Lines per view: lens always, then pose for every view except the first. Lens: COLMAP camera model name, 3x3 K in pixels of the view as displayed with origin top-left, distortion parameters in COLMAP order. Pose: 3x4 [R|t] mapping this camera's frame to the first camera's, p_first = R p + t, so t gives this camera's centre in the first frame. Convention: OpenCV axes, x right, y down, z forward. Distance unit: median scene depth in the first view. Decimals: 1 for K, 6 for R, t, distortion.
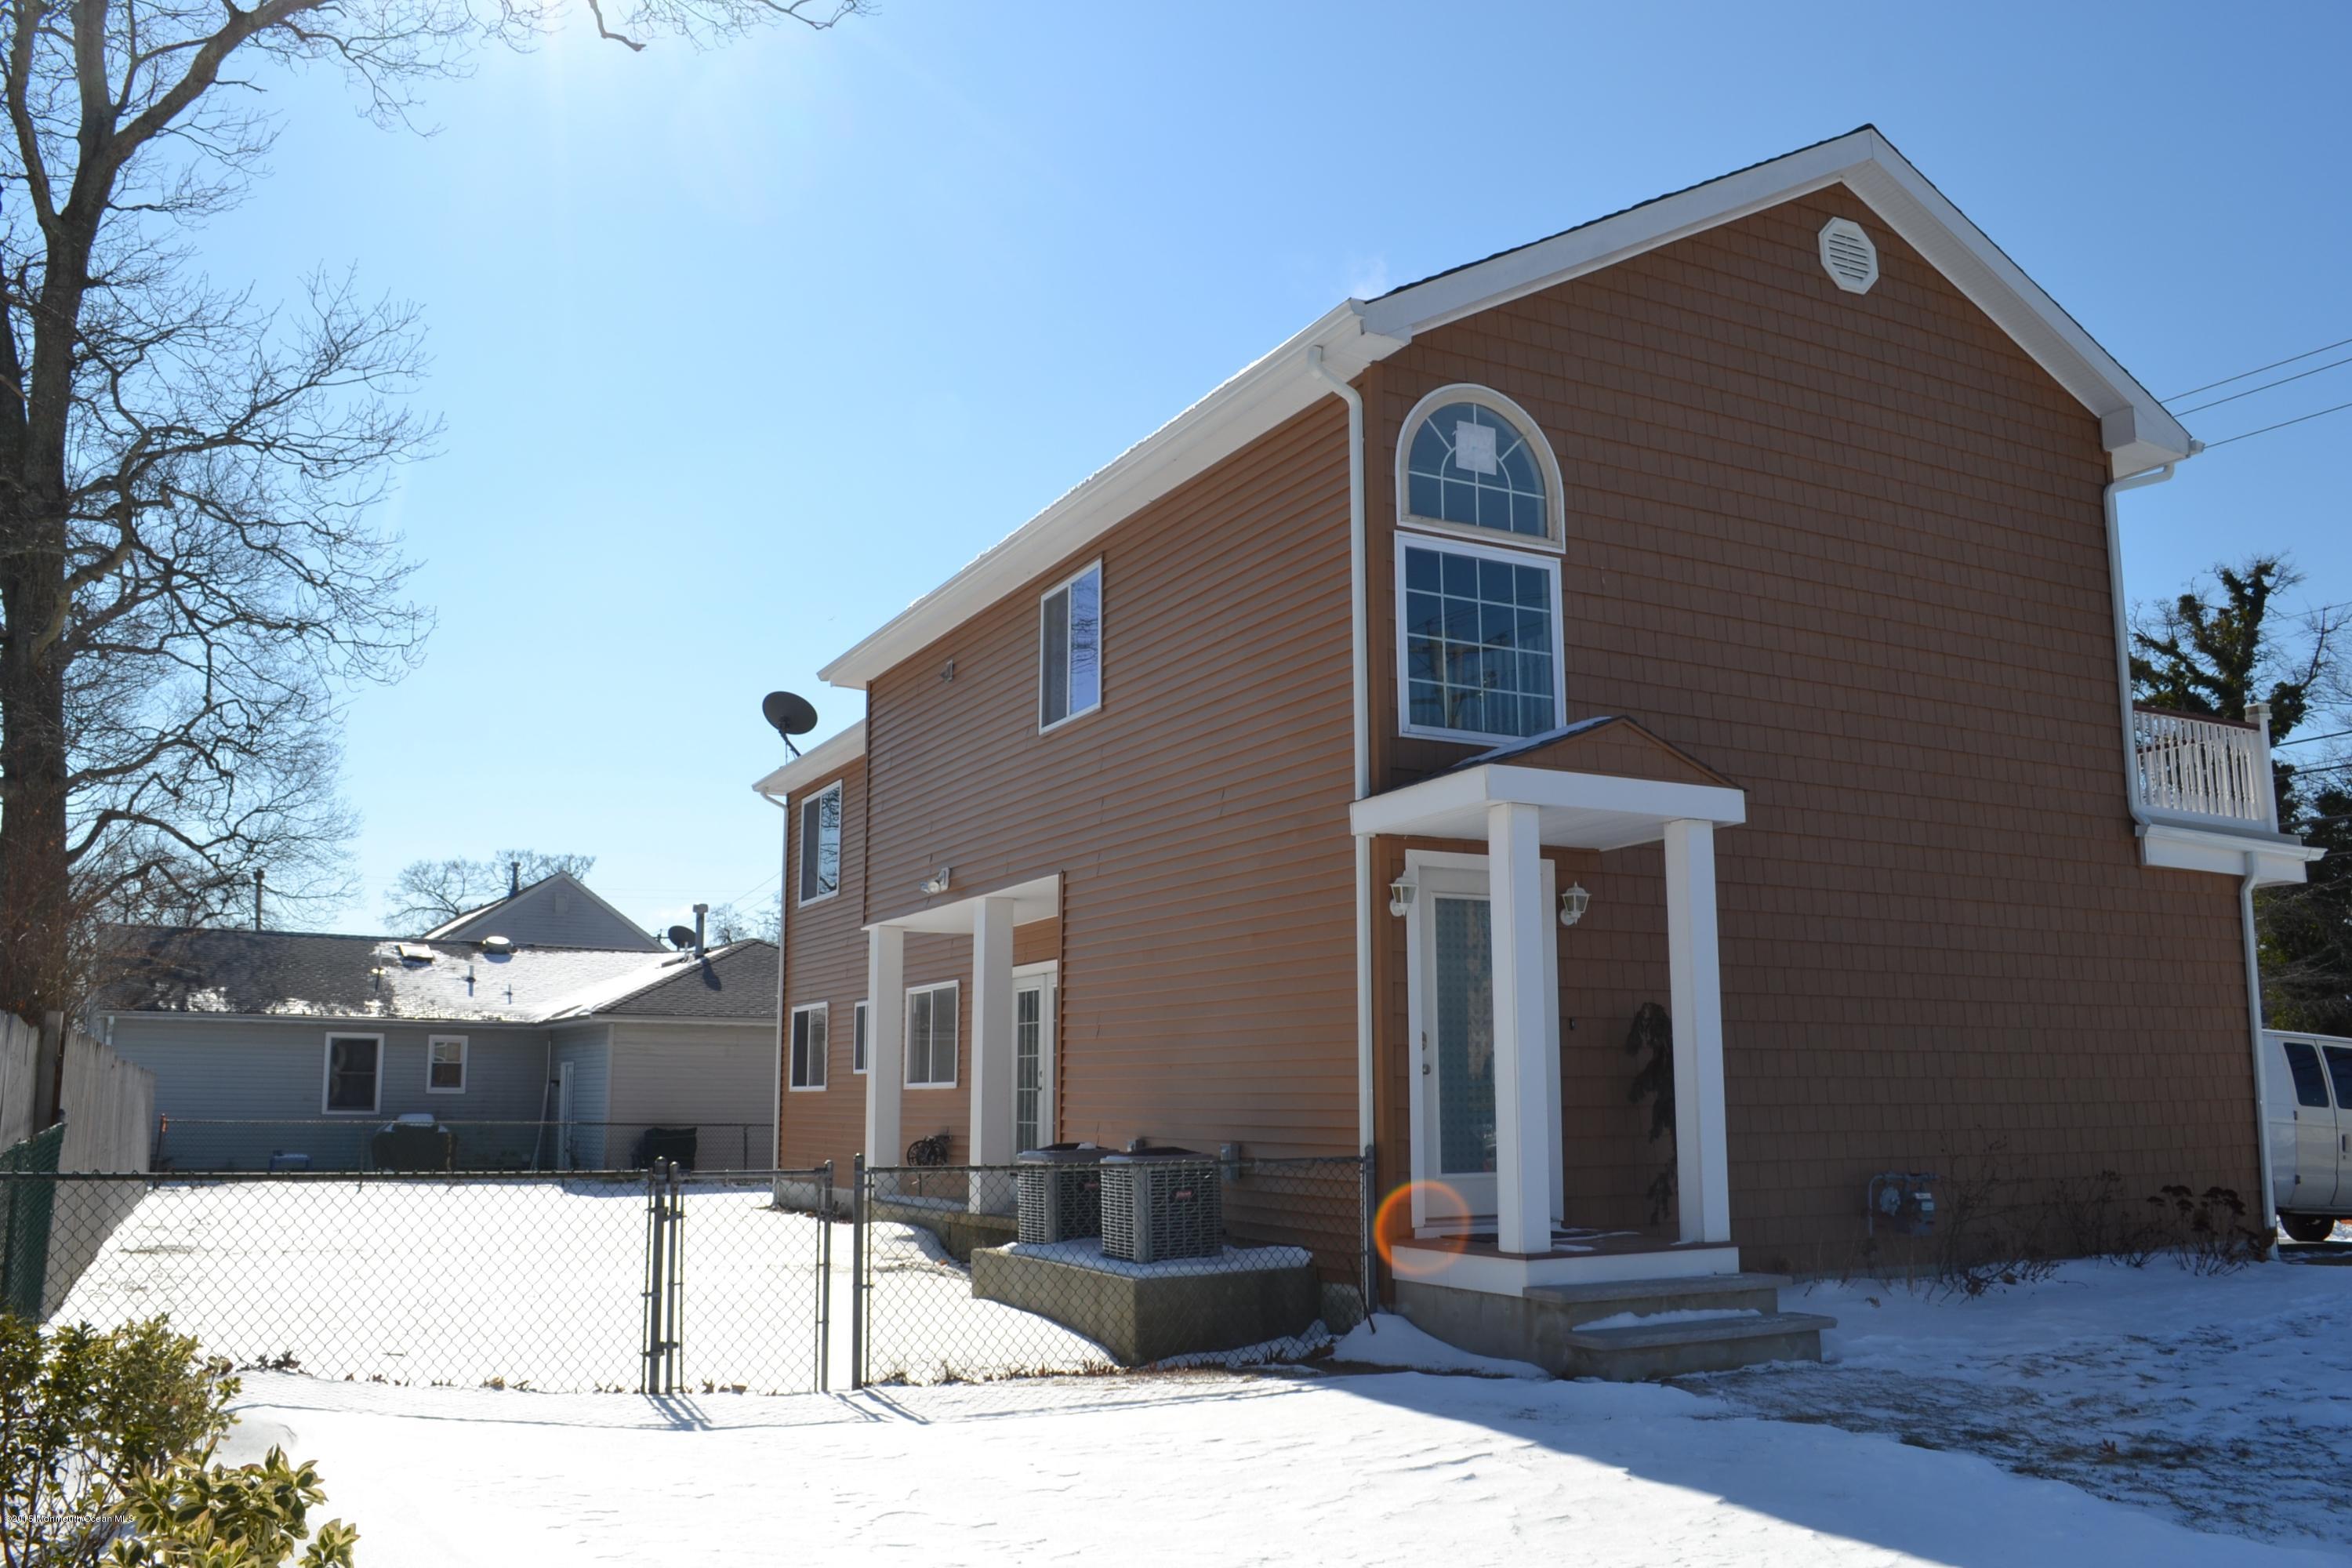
lens RADIAL K [[1870.7, 0, 1176.0], [0, 1870.7, 784.0], [0, 0, 1]] dist [-0.084815, 0.009425]
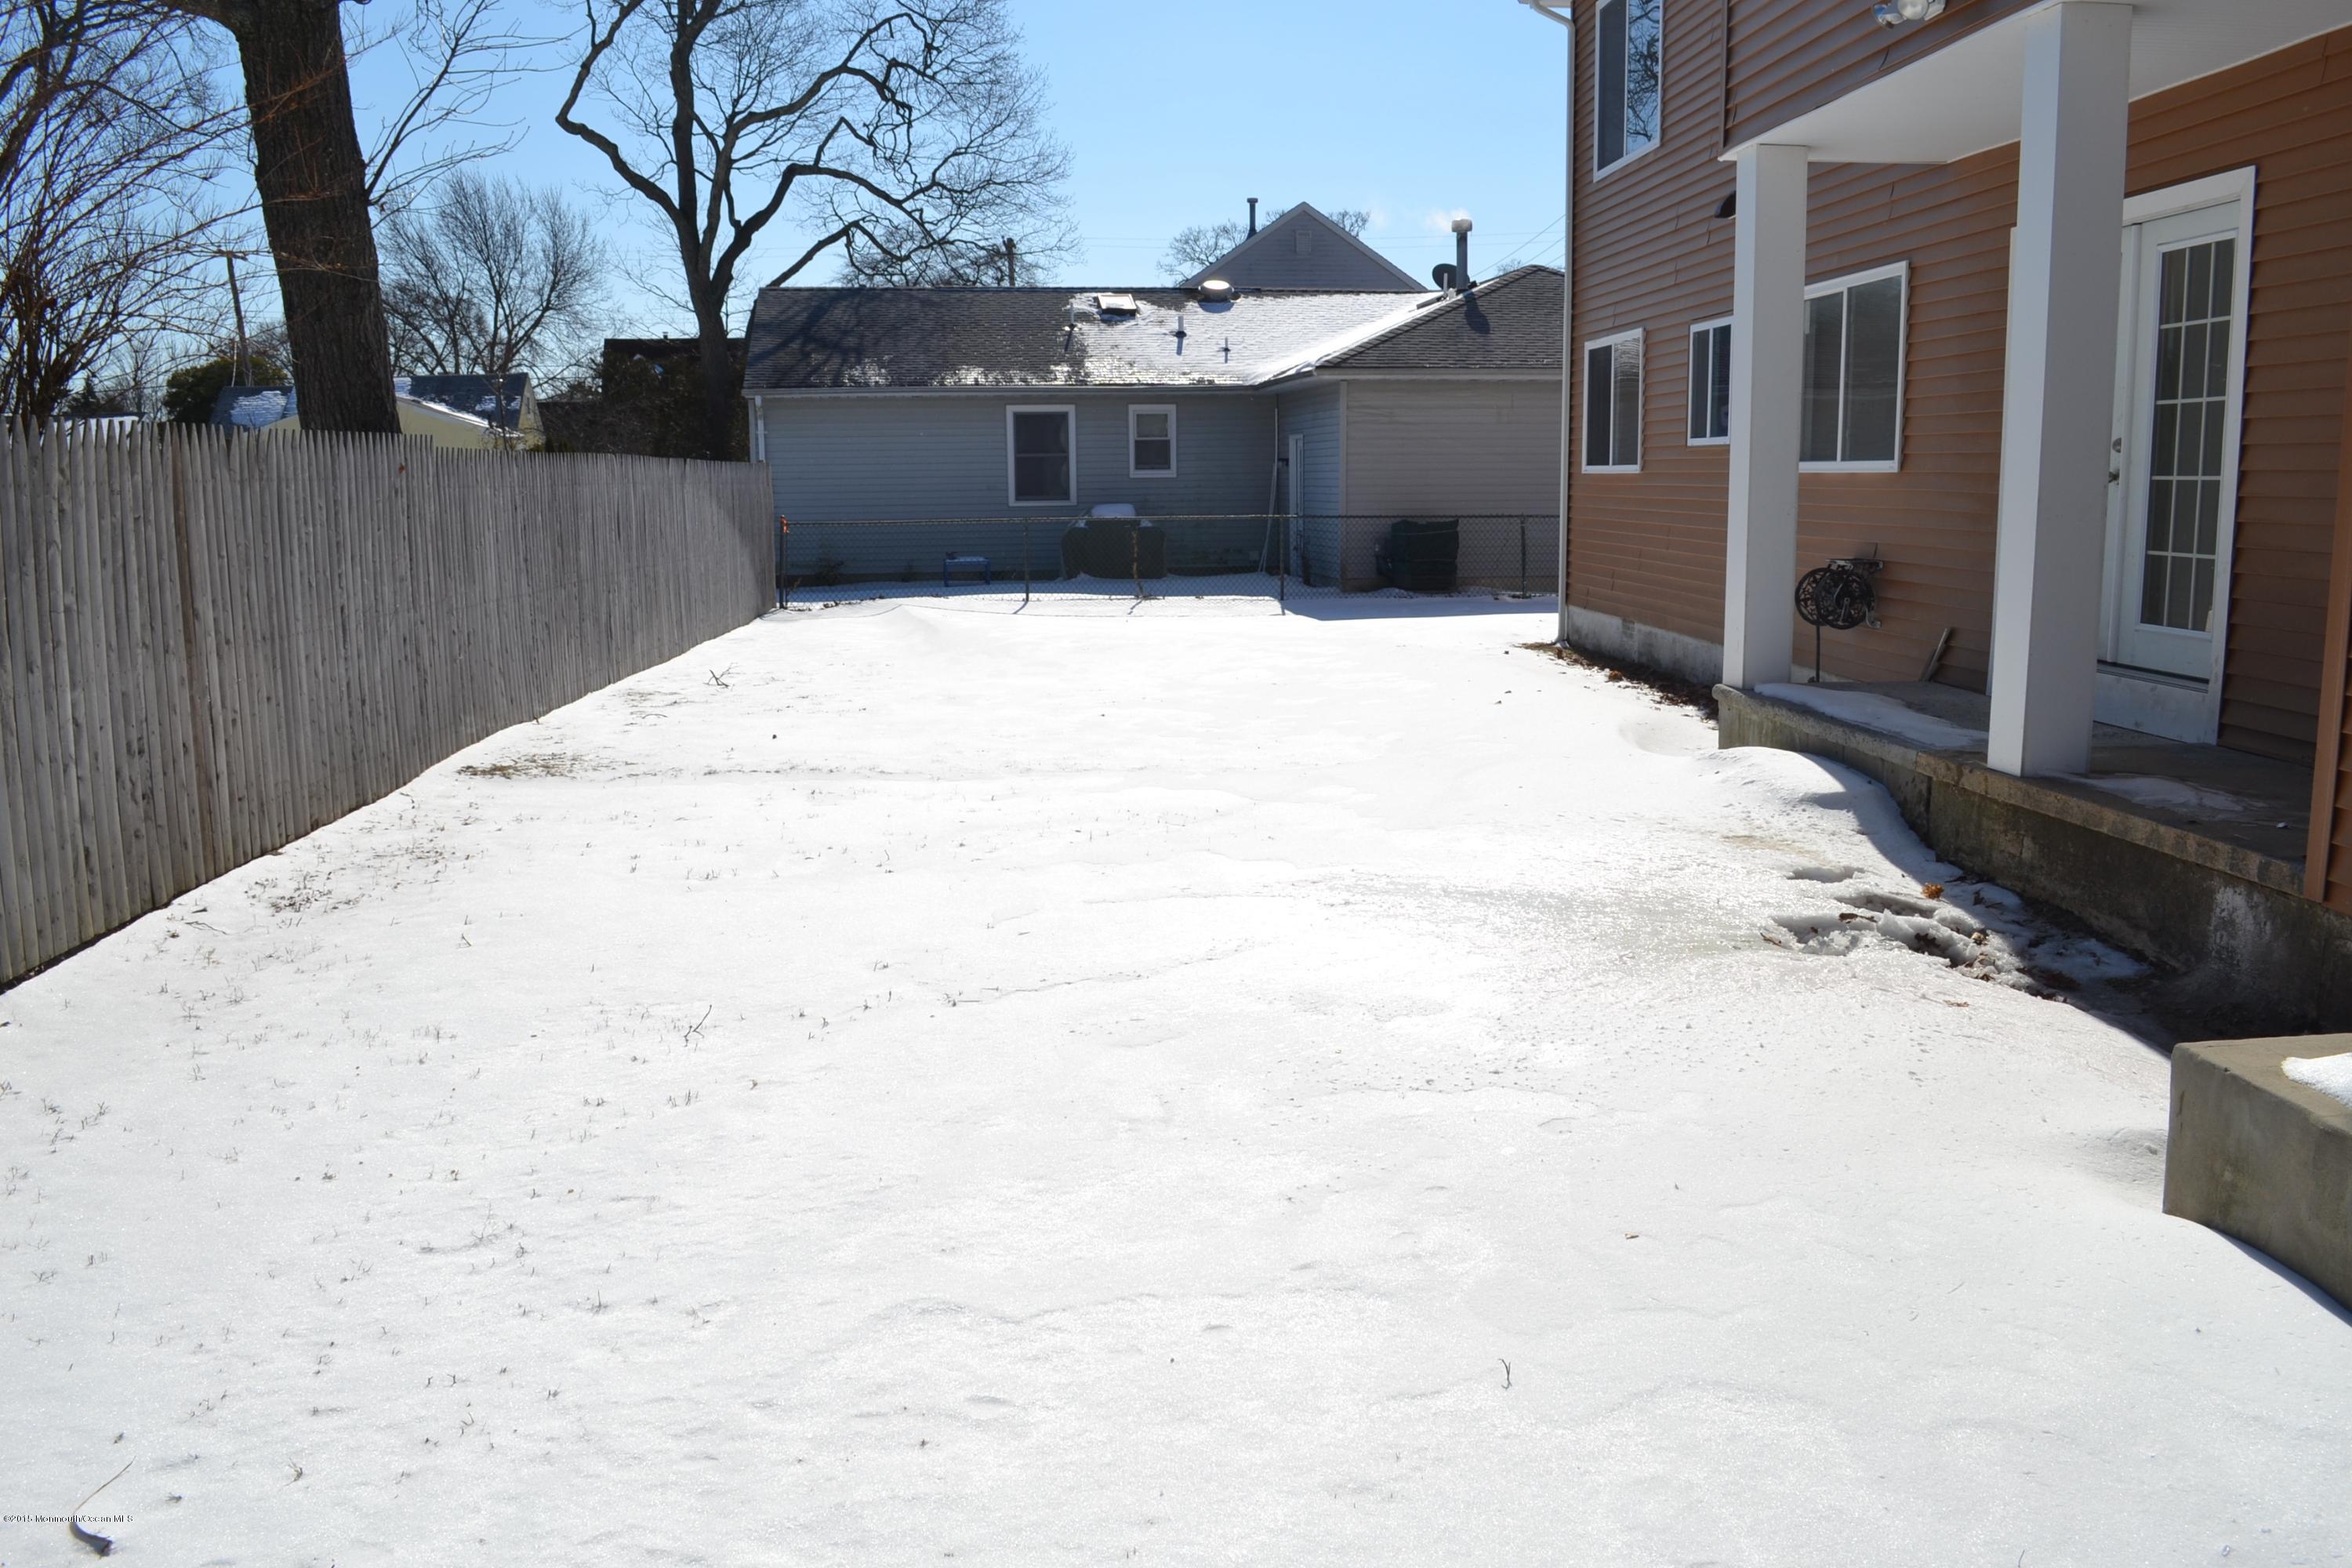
lens RADIAL K [[1870.7, 0, 1176.0], [0, 1870.7, 784.0], [0, 0, 1]] dist [-0.084815, 0.009425]
pose [[0.914589, 0.059324, -0.400008, -0.054645], [0.075767, 0.946523, 0.313613, 0.041015], [0.397222, -0.317135, 0.861185, 0.267549]]
